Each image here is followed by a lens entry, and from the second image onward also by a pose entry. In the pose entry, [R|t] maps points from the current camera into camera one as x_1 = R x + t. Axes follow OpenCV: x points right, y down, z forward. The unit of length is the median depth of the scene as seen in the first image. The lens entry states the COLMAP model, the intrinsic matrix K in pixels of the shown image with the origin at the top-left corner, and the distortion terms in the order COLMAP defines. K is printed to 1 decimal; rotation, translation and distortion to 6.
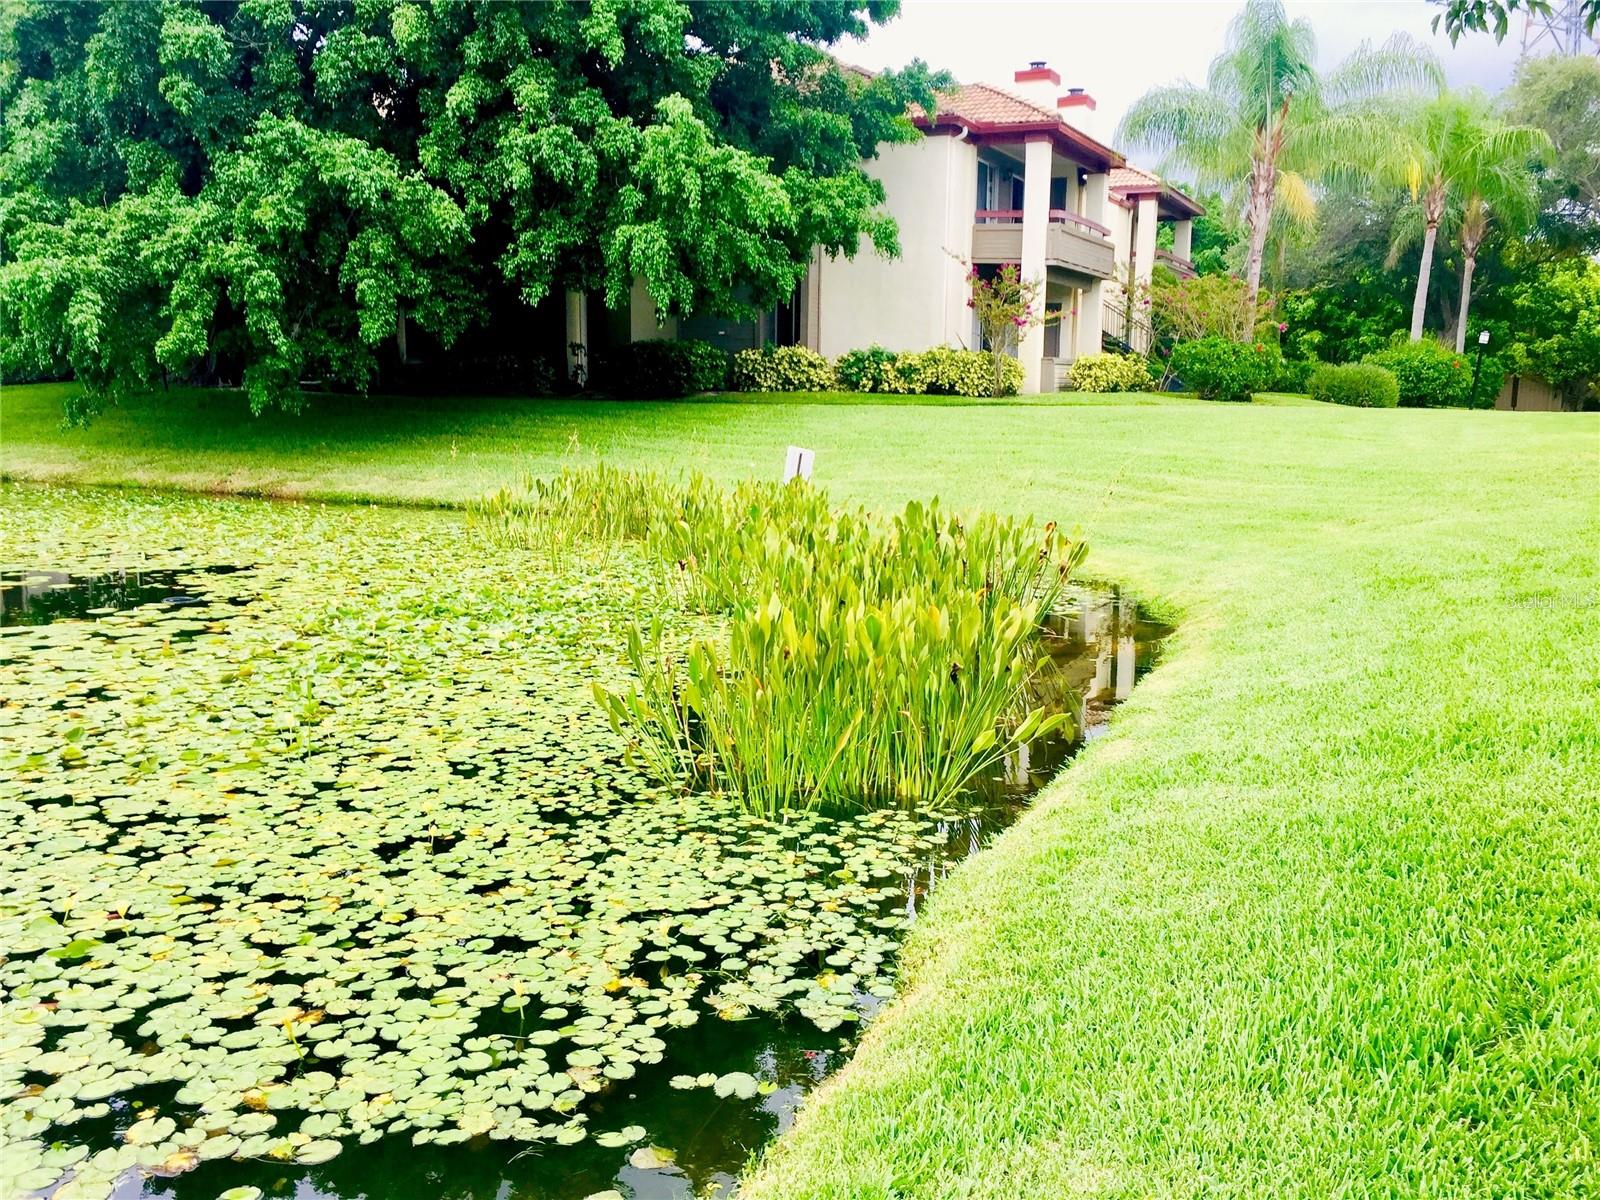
lens RADIAL K [[1369.1, 0, 796.3], [0, 1369.1, 602.6], [0, 0, 1]] dist [0.088680, -0.121596]
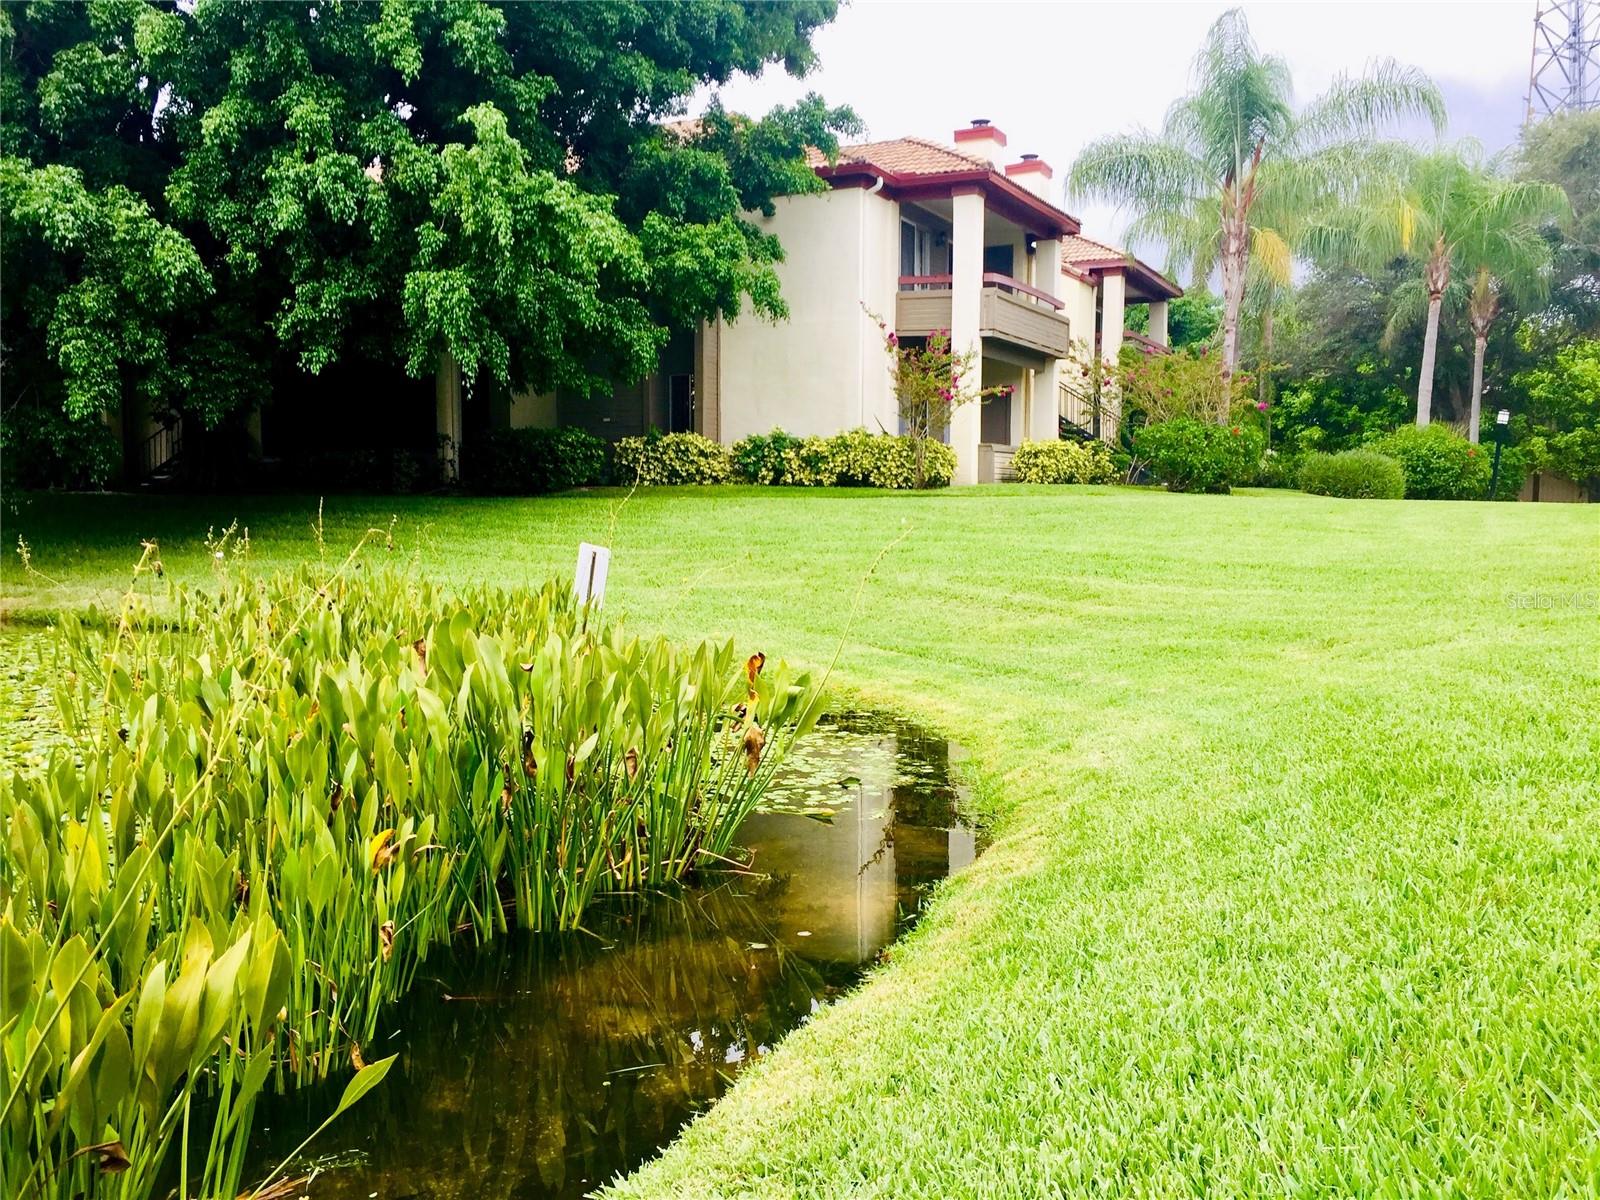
lens RADIAL K [[1369.1, 0, 807.8], [0, 1369.1, 602.0], [0, 0, 1]] dist [0.088680, -0.121596]
pose [[0.999943, -0.009000, -0.005686, 0.082379], [0.008501, 0.996552, -0.082537, -0.013475], [0.006409, 0.082484, 0.996572, 0.178348]]
